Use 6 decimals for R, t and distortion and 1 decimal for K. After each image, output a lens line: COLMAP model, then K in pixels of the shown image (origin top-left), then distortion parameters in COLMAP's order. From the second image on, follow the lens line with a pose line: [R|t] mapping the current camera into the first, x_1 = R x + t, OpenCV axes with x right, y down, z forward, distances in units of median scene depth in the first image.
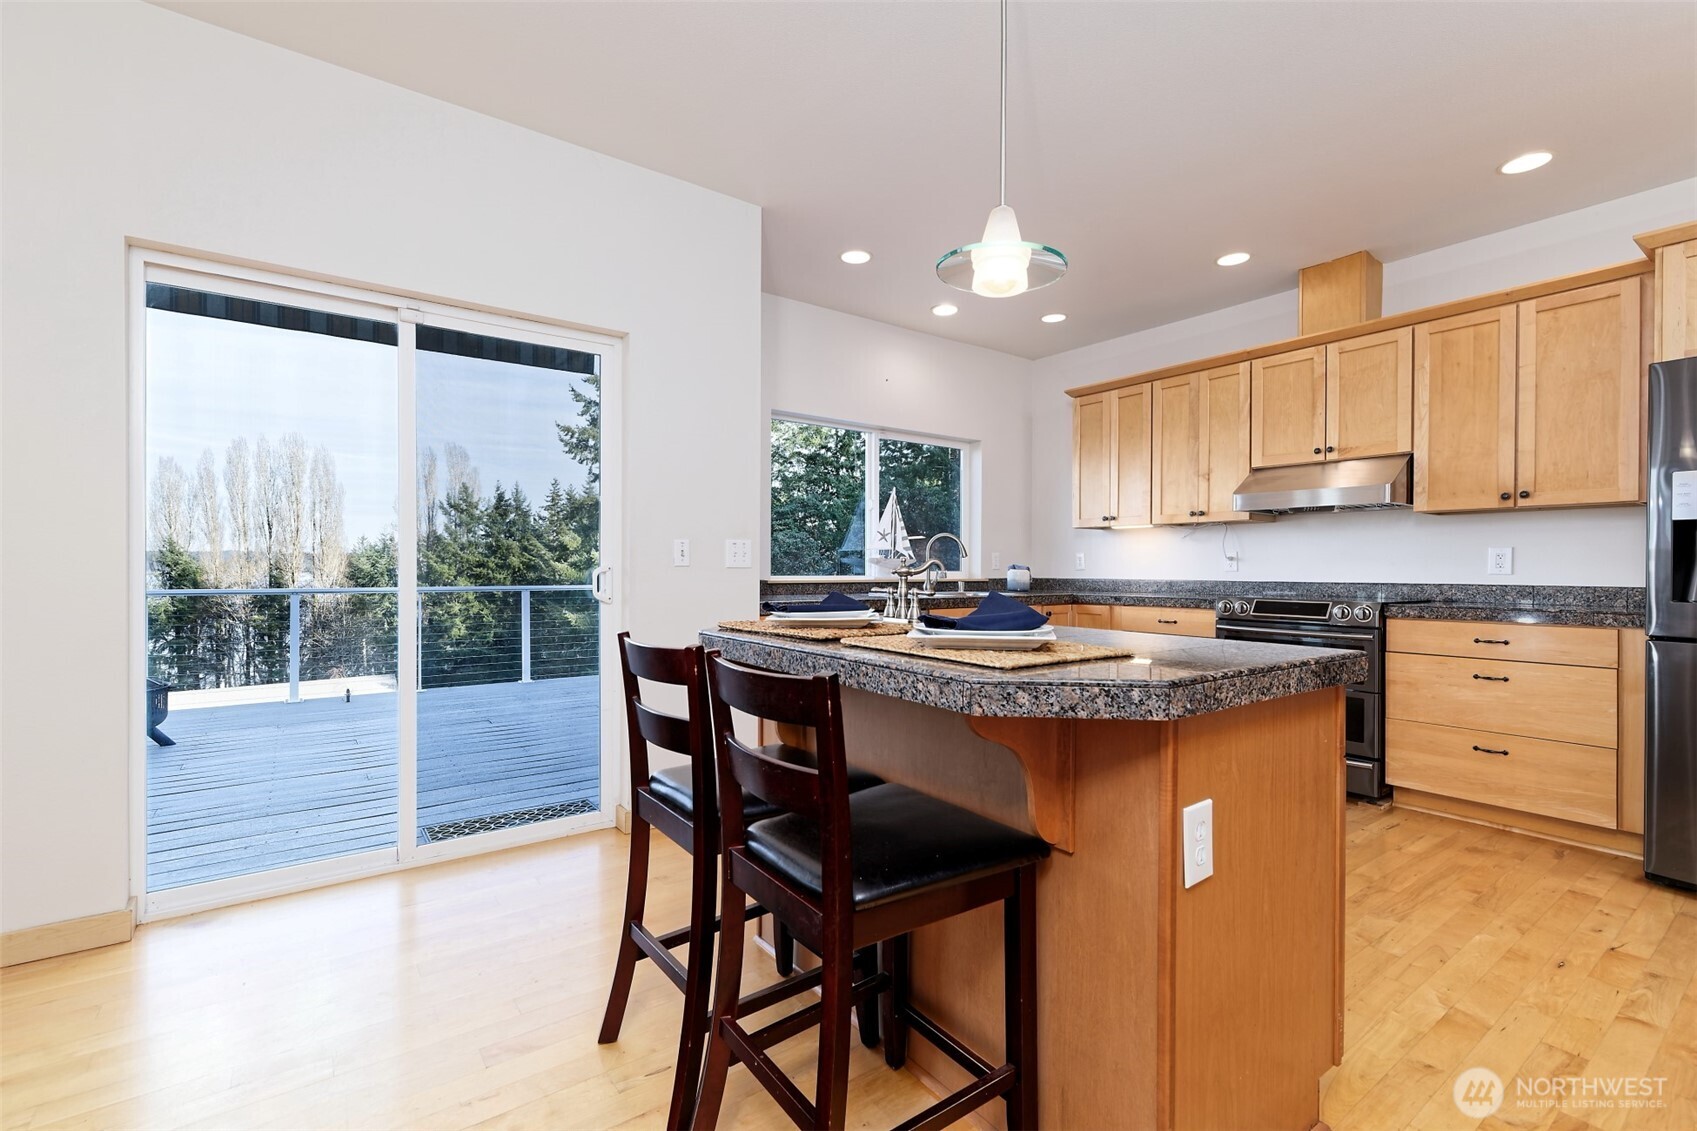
lens RADIAL K [[720.2, 0, 874.2], [0, 720.2, 568.8], [0, 0, 1]] dist [0.006599, -0.000355]
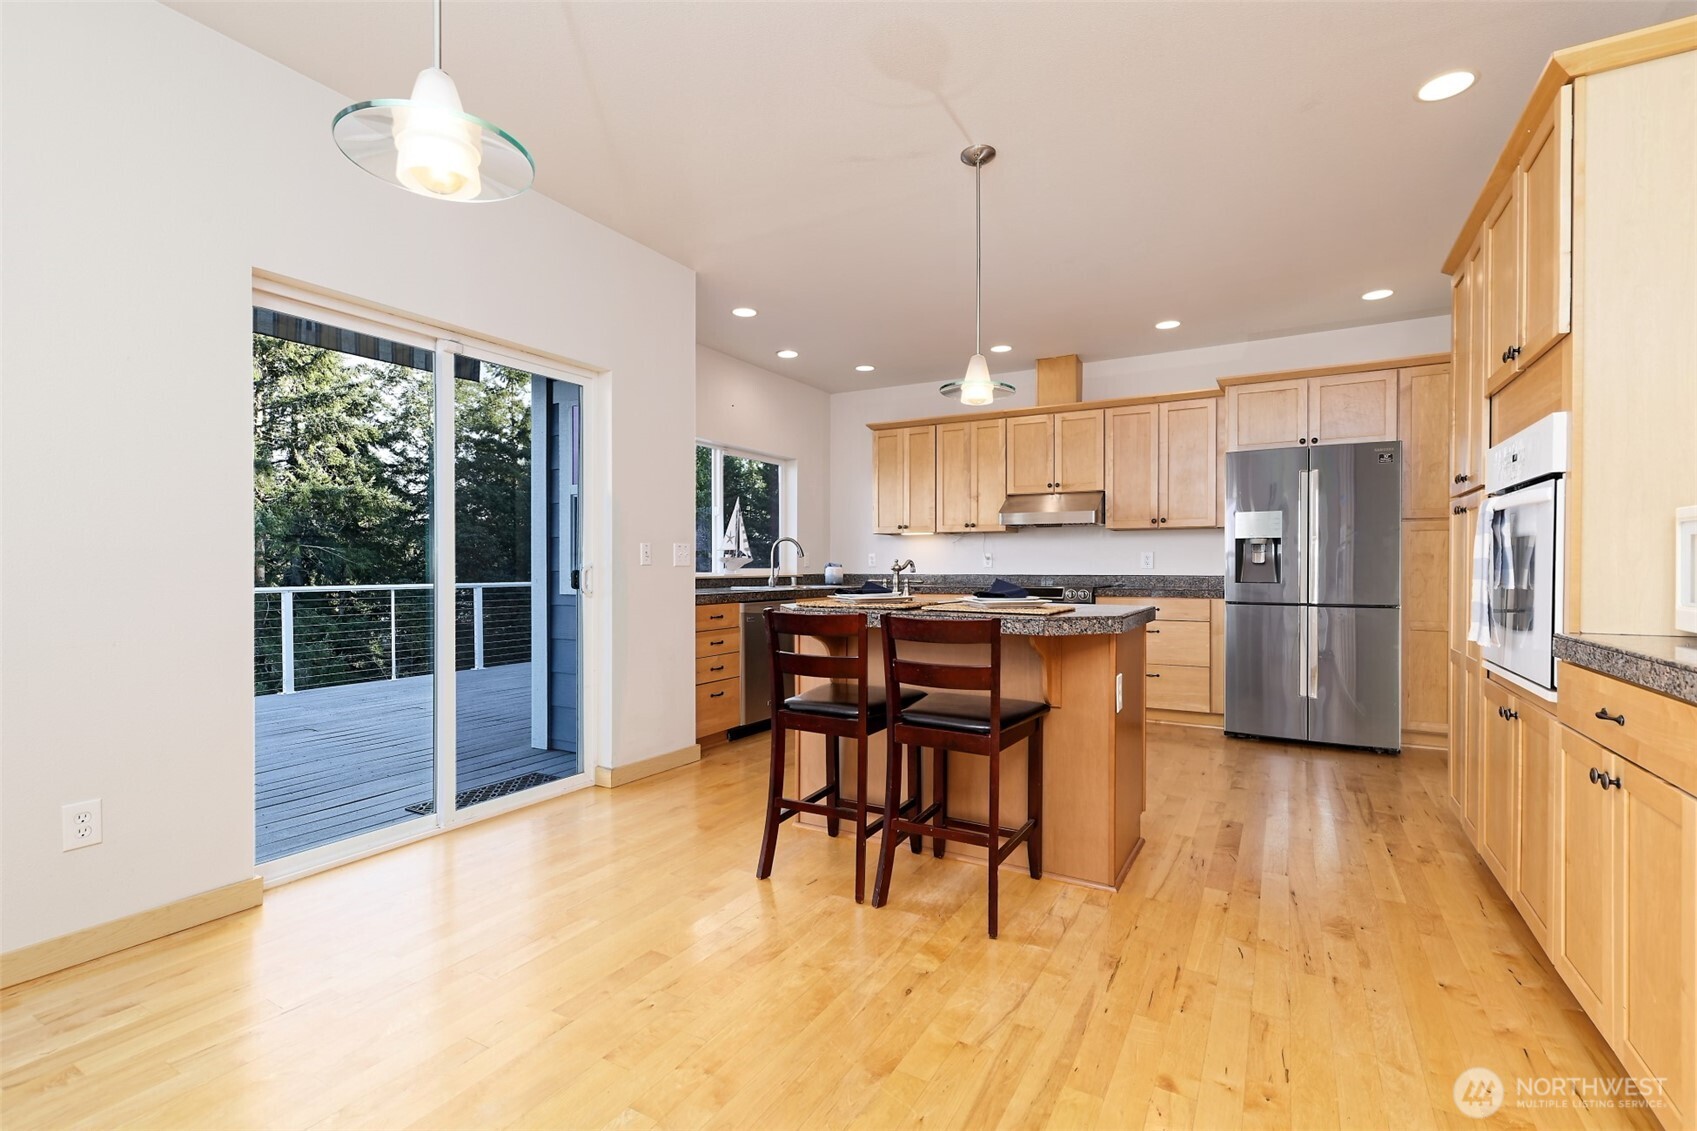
lens RADIAL K [[720.2, 0, 854.4], [0, 720.2, 566.5], [0, 0, 1]] dist [0.006599, -0.000355]
pose [[0.919707, -0.003873, 0.392587, -0.316590], [0.003664, 0.999992, 0.001282, -0.000999], [-0.392589, 0.000260, 0.919714, -0.189497]]
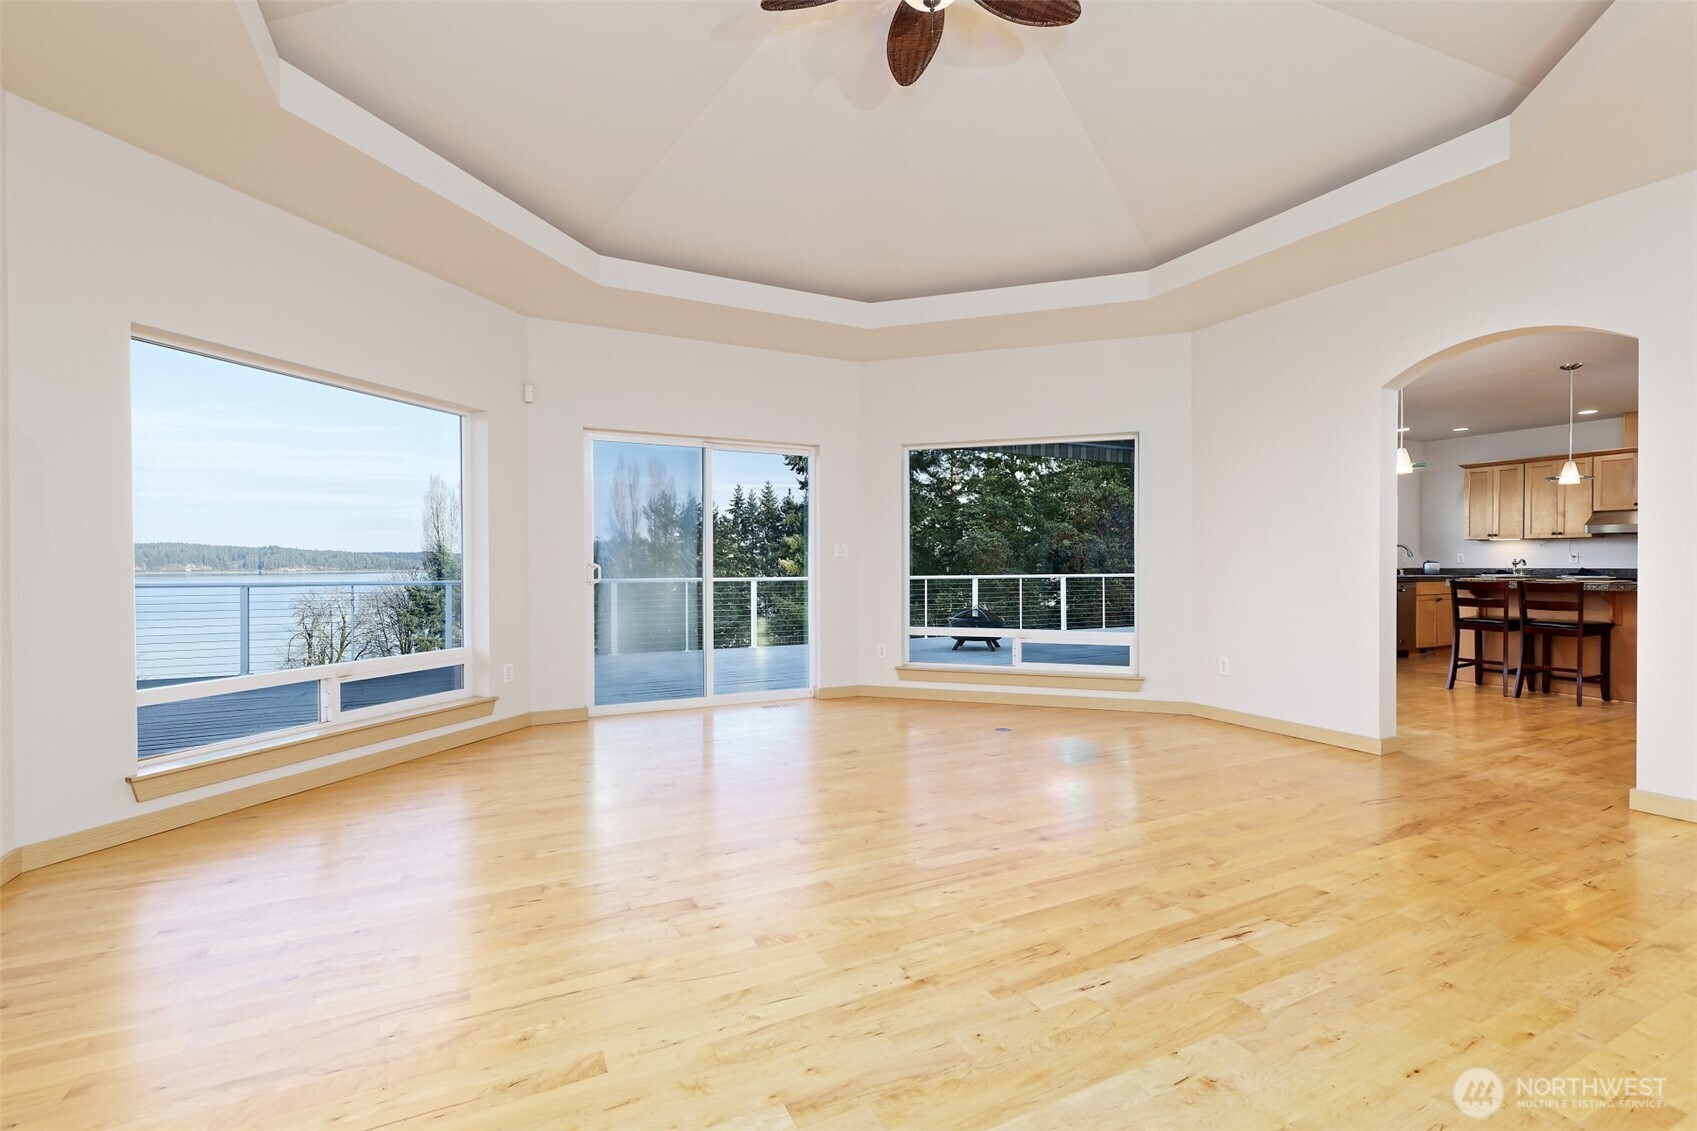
lens RADIAL K [[720.2, 0, 876.9], [0, 720.2, 567.8], [0, 0, 1]] dist [0.006599, -0.000355]
pose [[0.984578, -0.001996, -0.174934, -1.093601], [0.002461, 0.999994, 0.002444, 0.006728], [0.174929, -0.002837, 0.984577, -1.337873]]
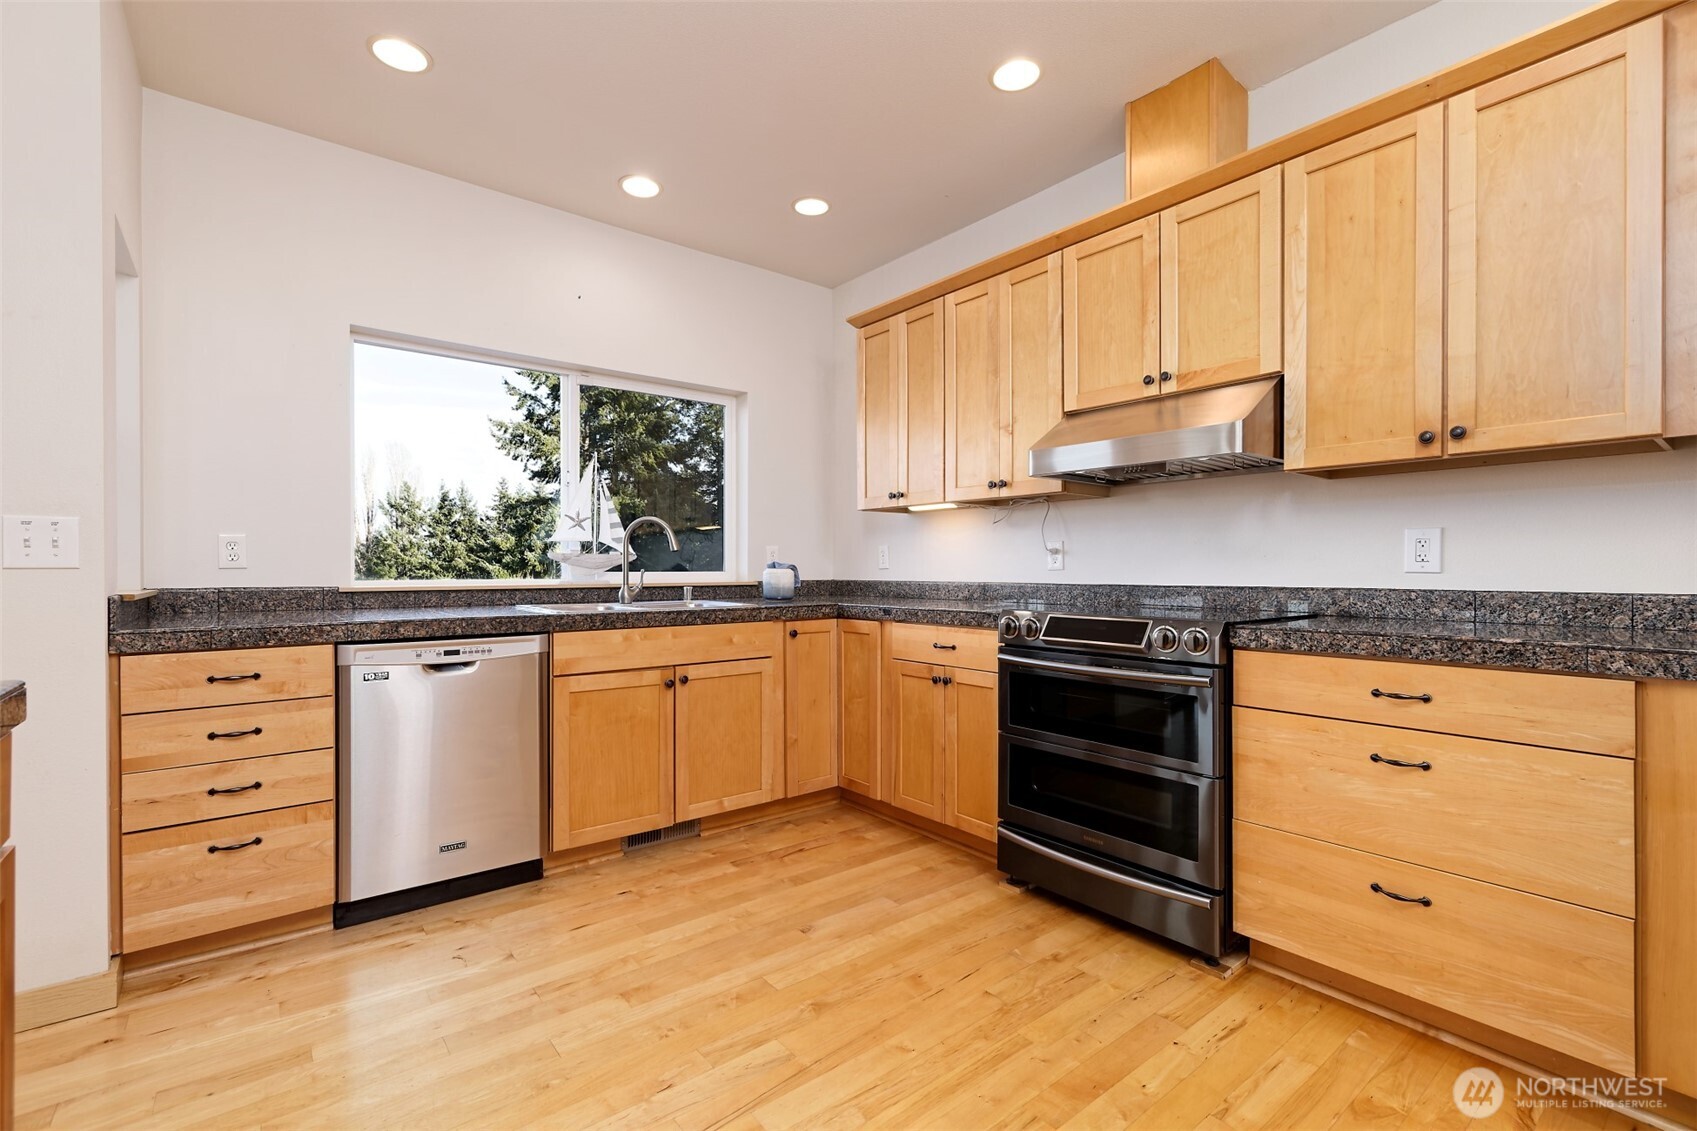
lens RADIAL K [[720.2, 0, 874.1], [0, 720.2, 568.4], [0, 0, 1]] dist [0.006599, -0.000355]
pose [[0.999059, -0.005470, 0.043027, 0.327874], [0.005491, 0.999985, -0.000367, 0.001820], [-0.043024, 0.000603, 0.999074, 0.357370]]
